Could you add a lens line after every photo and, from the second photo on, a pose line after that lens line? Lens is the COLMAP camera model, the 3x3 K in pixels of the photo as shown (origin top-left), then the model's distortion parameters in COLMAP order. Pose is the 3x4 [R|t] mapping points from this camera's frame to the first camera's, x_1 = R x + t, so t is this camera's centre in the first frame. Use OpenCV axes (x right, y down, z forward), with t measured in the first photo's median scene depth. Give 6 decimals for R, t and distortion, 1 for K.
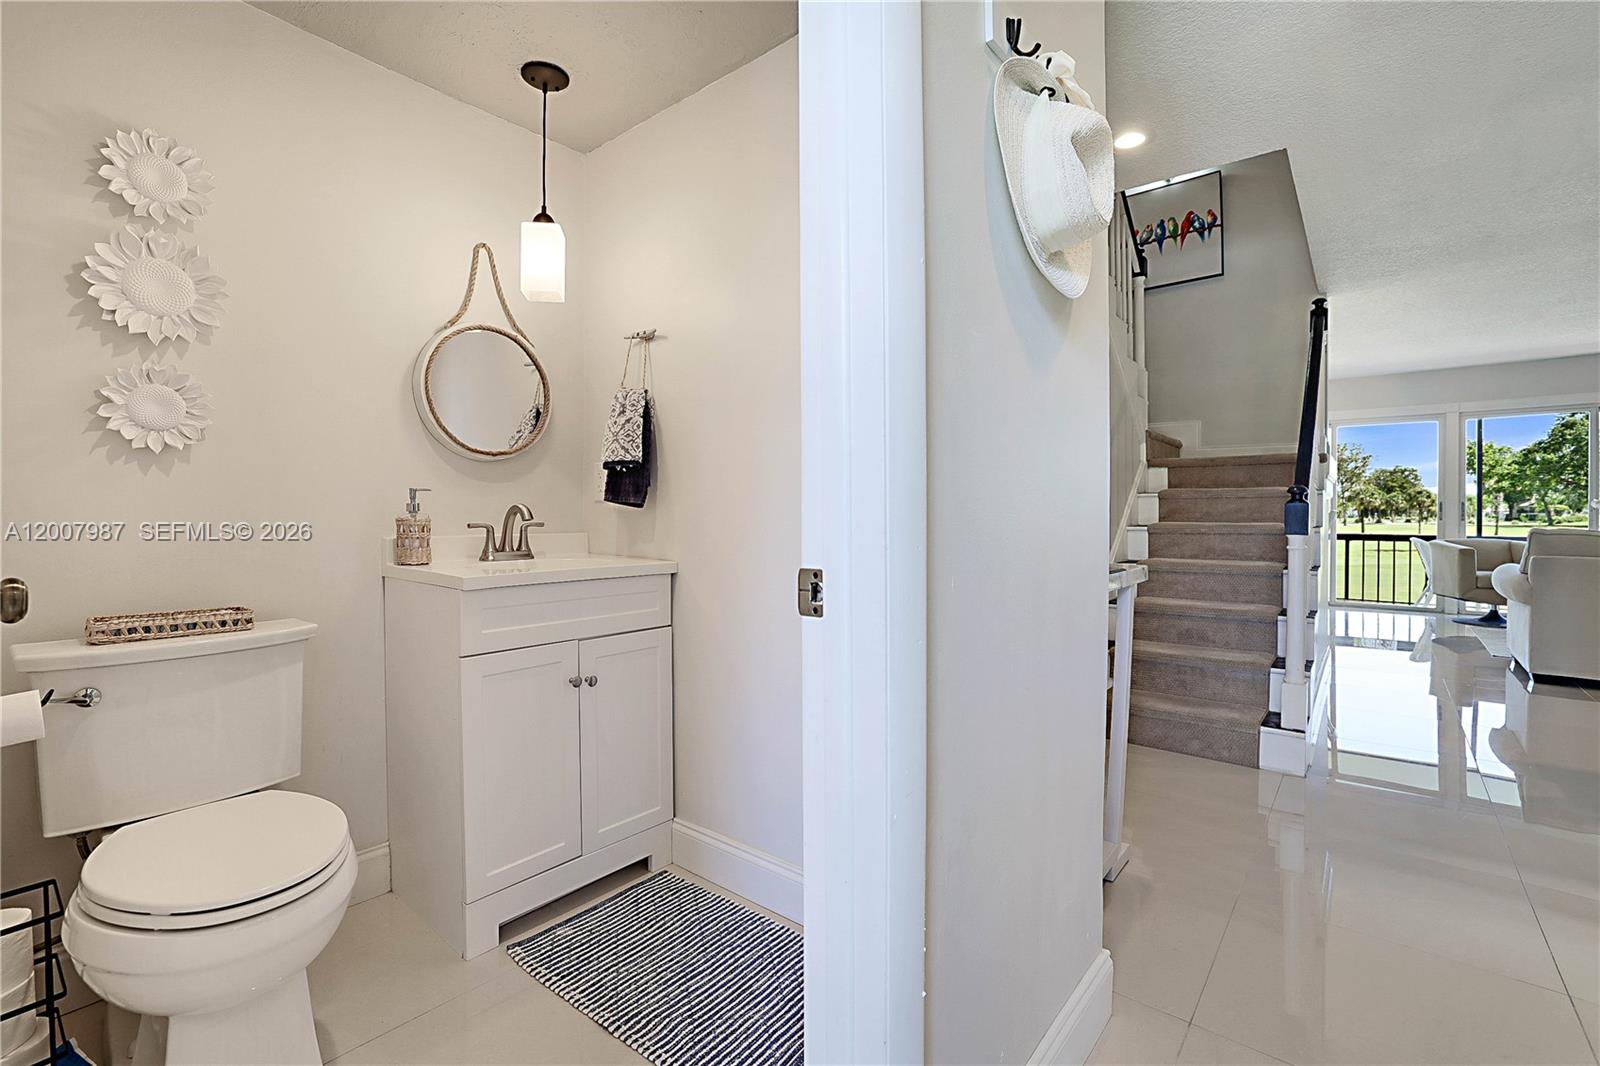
lens RADIAL K [[683.0, 0, 811.0], [0, 683.0, 520.6], [0, 0, 1]] dist [-0.001312, 0.004053]
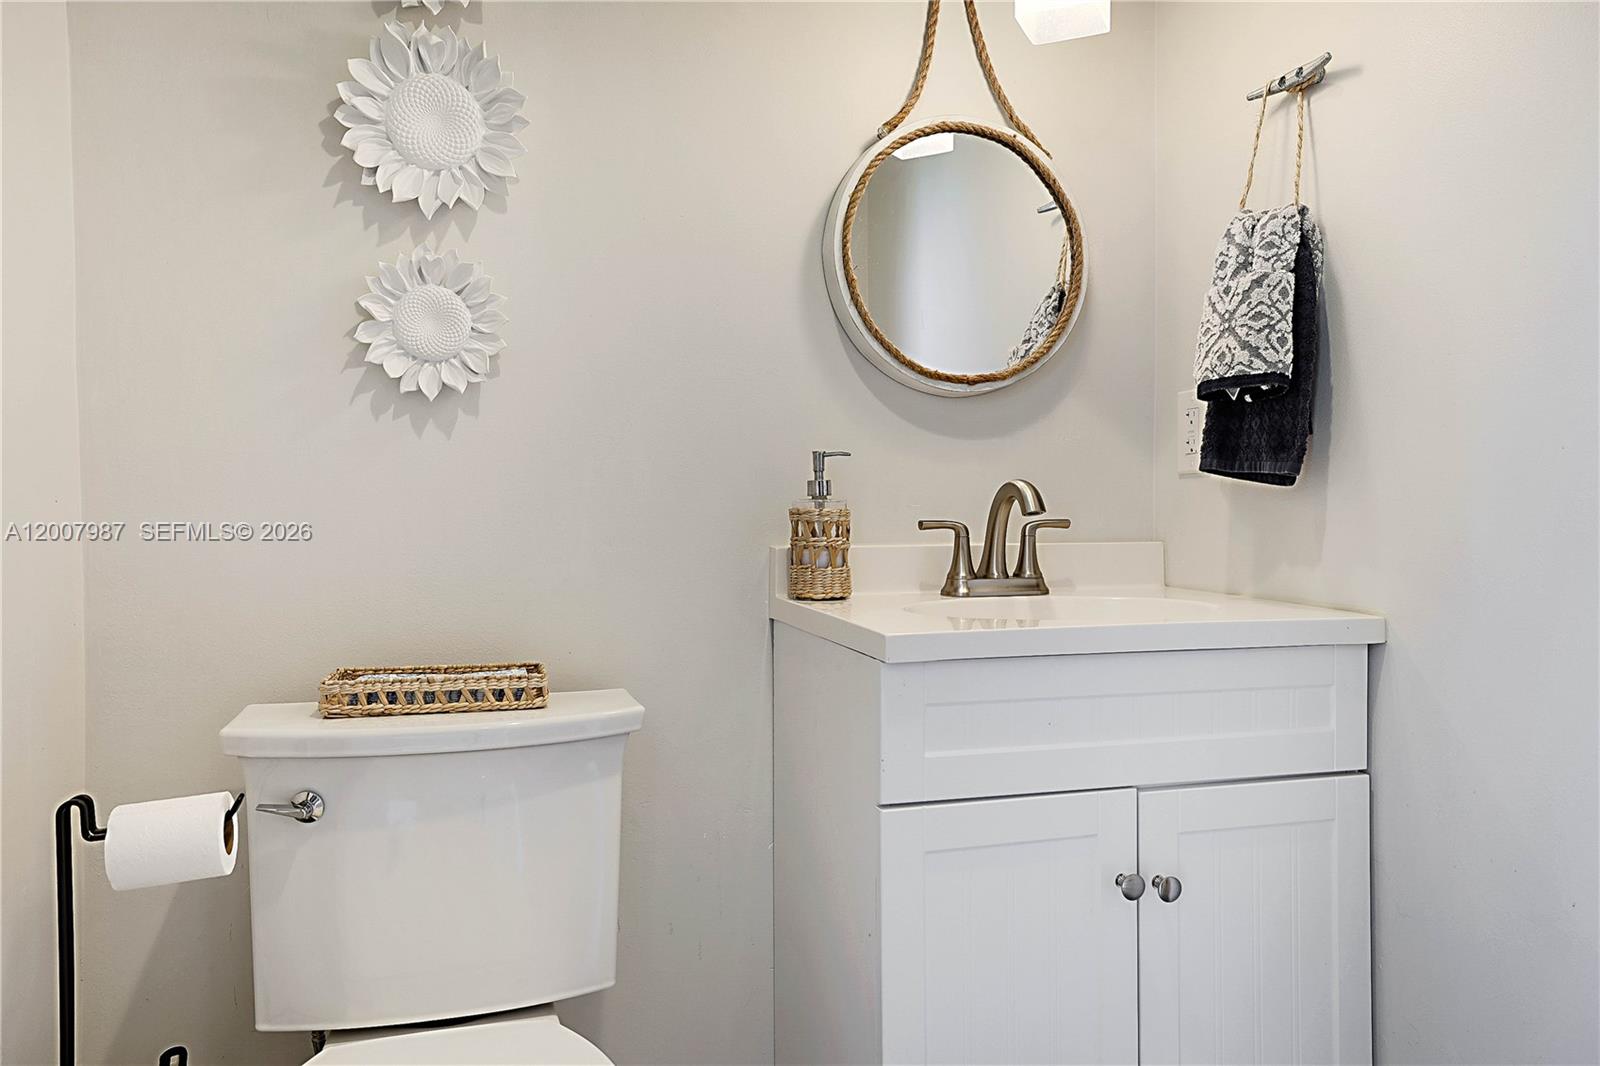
lens RADIAL K [[989.8, 0, 800.4], [0, 989.8, 523.4], [0, 0, 1]] dist [0.002358, 0.004806]
pose [[0.779081, 0.002226, -0.626920, -0.116678], [-0.002308, 0.999997, 0.000683, 0.006373], [0.626919, 0.000915, 0.779084, 0.386429]]
